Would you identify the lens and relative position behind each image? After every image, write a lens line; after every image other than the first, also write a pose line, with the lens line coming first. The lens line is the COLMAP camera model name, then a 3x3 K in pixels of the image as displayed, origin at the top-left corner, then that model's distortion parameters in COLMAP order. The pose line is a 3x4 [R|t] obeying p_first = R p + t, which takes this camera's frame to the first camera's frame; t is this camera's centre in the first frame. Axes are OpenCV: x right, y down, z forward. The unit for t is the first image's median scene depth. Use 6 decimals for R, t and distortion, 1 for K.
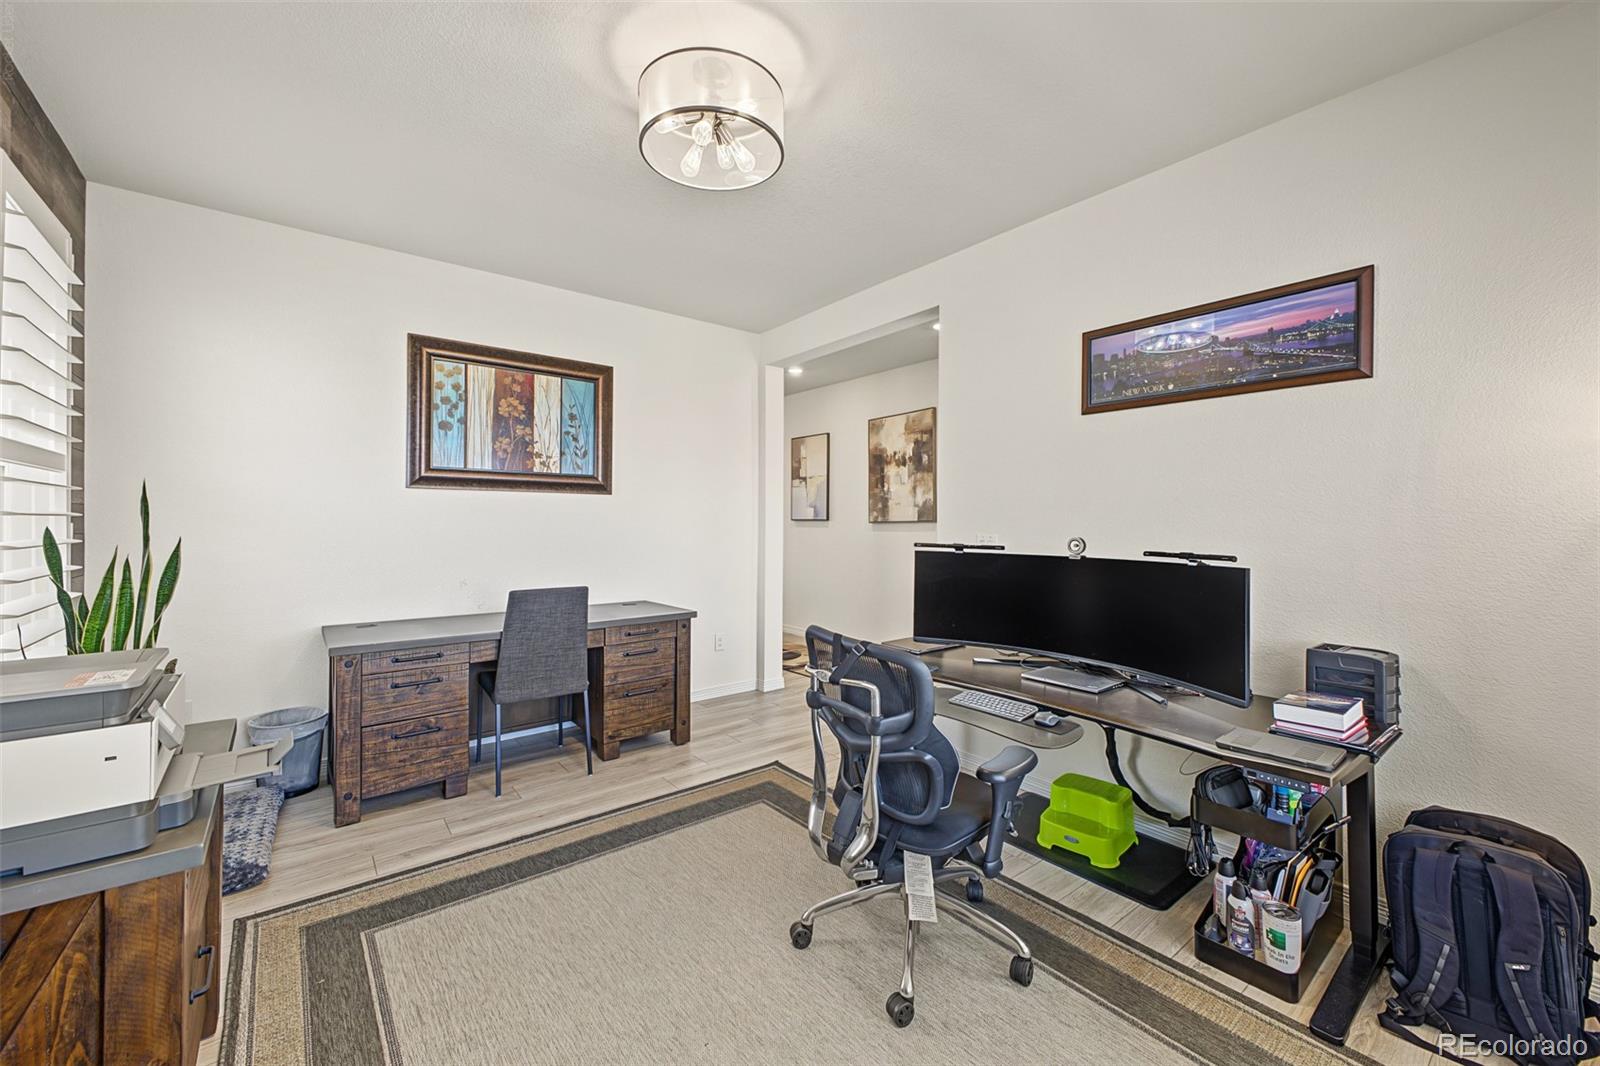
lens RADIAL K [[638.7, 0, 800.2], [0, 638.7, 525.5], [0, 0, 1]] dist [0.016635, -0.005290]
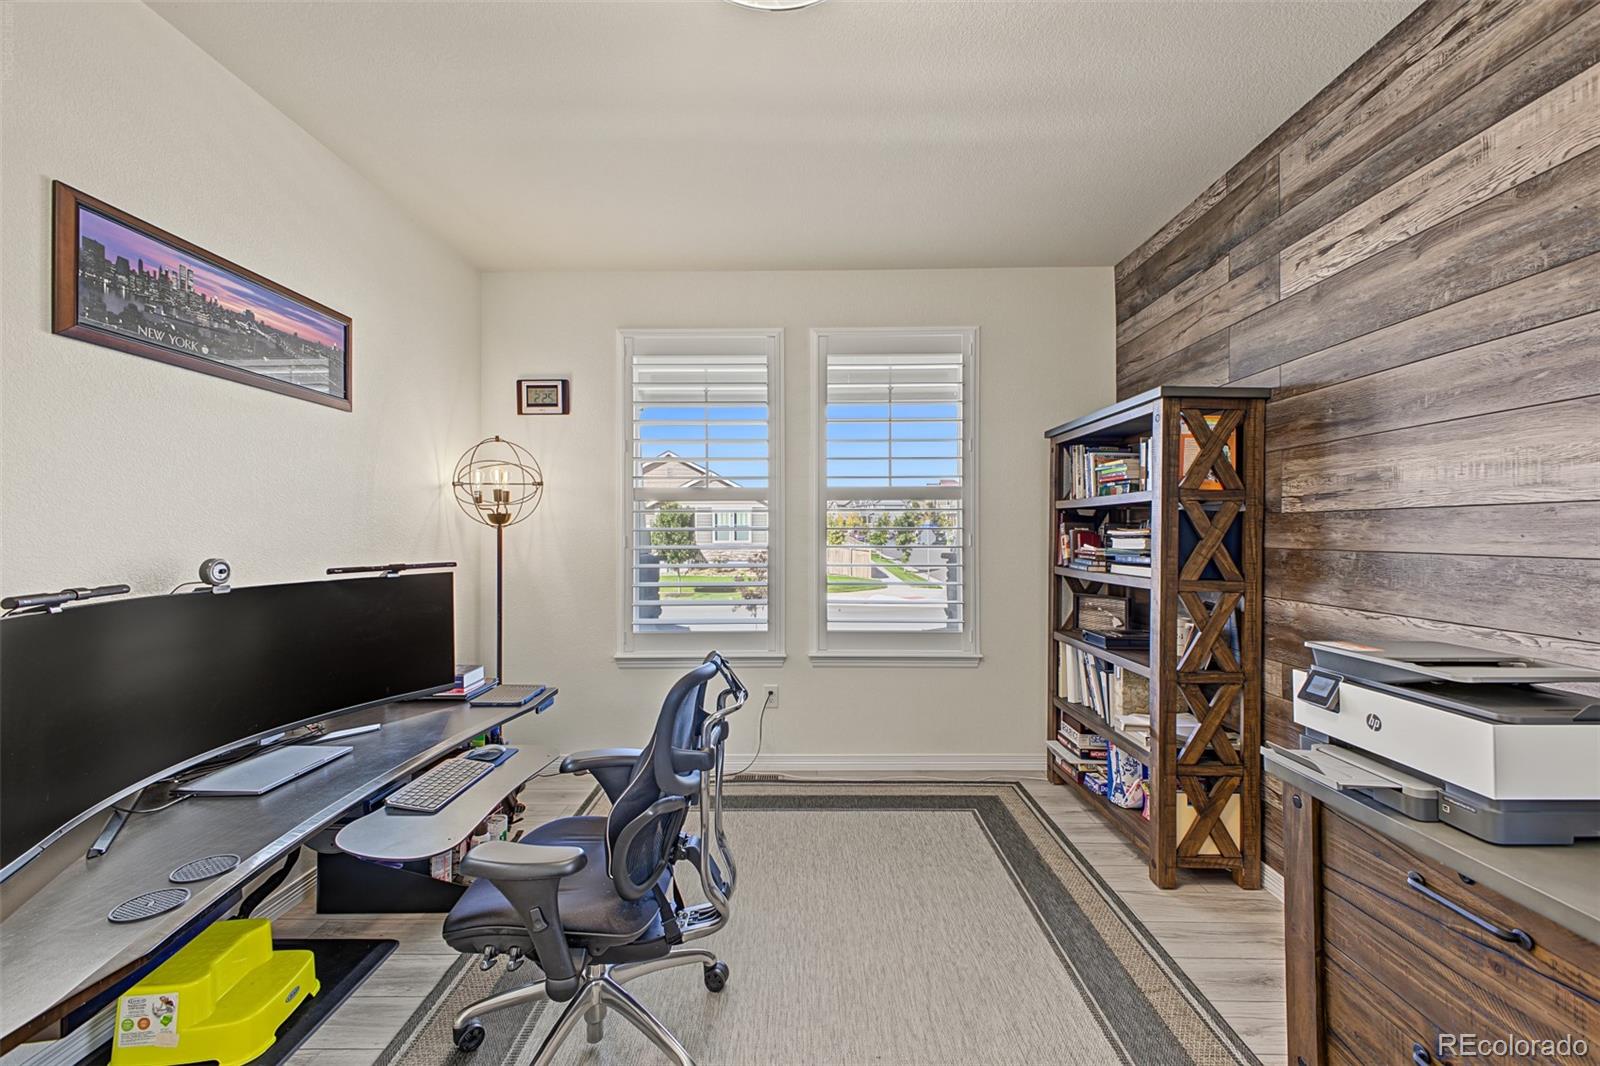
lens RADIAL K [[638.7, 0, 801.1], [0, 638.7, 529.1], [0, 0, 1]] dist [0.016635, -0.005290]
pose [[-0.771455, 0.024124, 0.635827, -0.405962], [0.033214, 0.999445, 0.002379, 0.007477], [-0.635417, 0.022953, -0.771828, 1.139290]]
